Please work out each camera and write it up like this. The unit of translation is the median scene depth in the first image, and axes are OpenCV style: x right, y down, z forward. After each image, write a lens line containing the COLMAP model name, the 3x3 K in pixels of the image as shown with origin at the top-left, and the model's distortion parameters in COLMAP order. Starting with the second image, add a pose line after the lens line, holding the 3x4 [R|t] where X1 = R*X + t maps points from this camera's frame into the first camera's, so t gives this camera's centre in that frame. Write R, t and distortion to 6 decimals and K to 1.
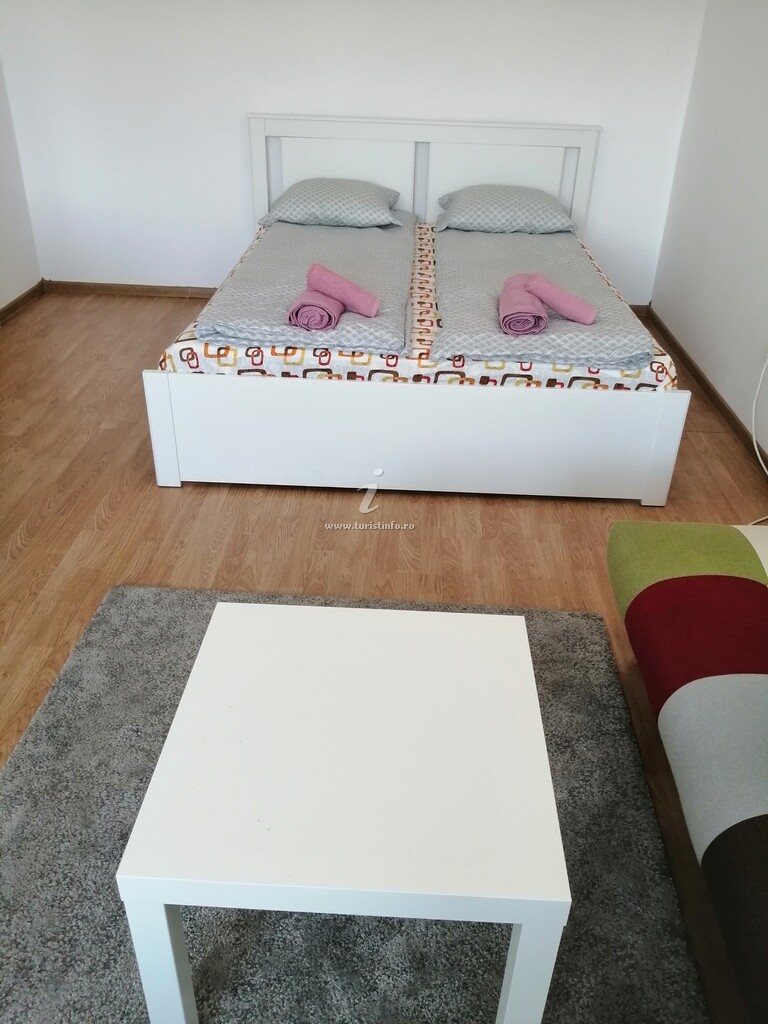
lens RADIAL K [[831.1, 0, 385.2], [0, 831.1, 508.8], [0, 0, 1]] dist [0.060428, -0.117250]
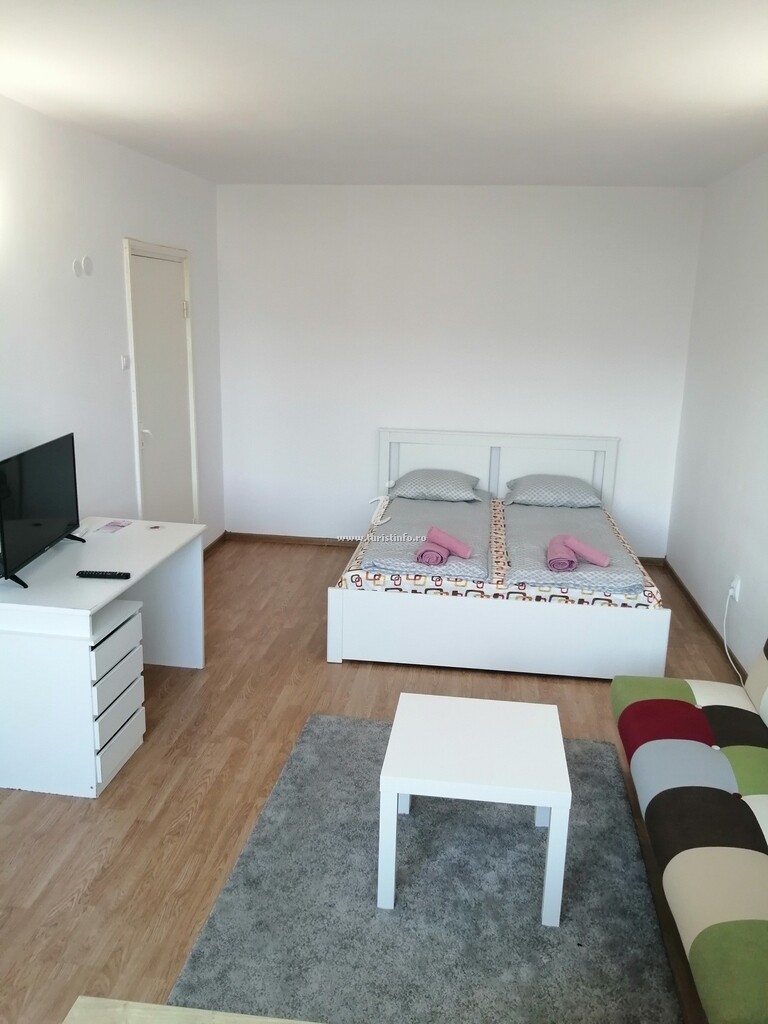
lens RADIAL K [[831.1, 0, 383.1], [0, 831.1, 503.7], [0, 0, 1]] dist [0.060428, -0.117250]
pose [[0.996533, 0.015871, -0.081666, -0.050484], [-0.039487, 0.954253, -0.296383, 0.158583], [0.073226, 0.298580, 0.951571, -0.601732]]
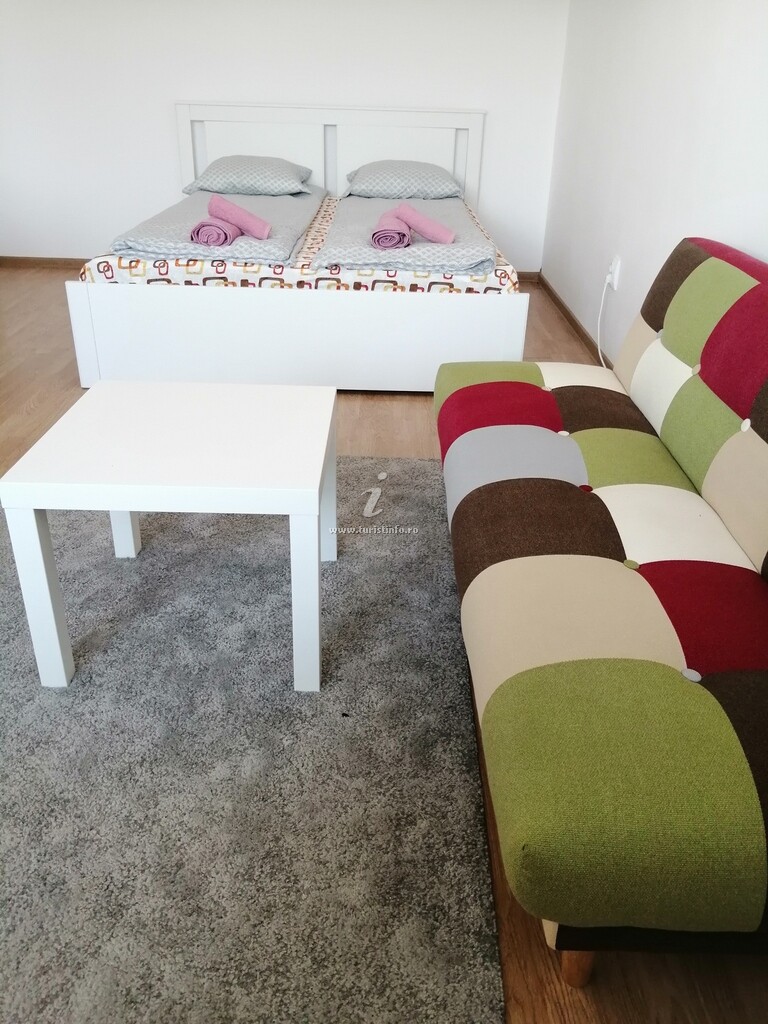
lens RADIAL K [[831.1, 0, 383.5], [0, 831.1, 505.9], [0, 0, 1]] dist [0.060428, -0.117250]
pose [[0.999298, -0.019887, 0.031756, 0.112424], [0.021593, 0.998289, -0.054333, 0.223732], [-0.030621, 0.054981, 0.998018, -0.169788]]
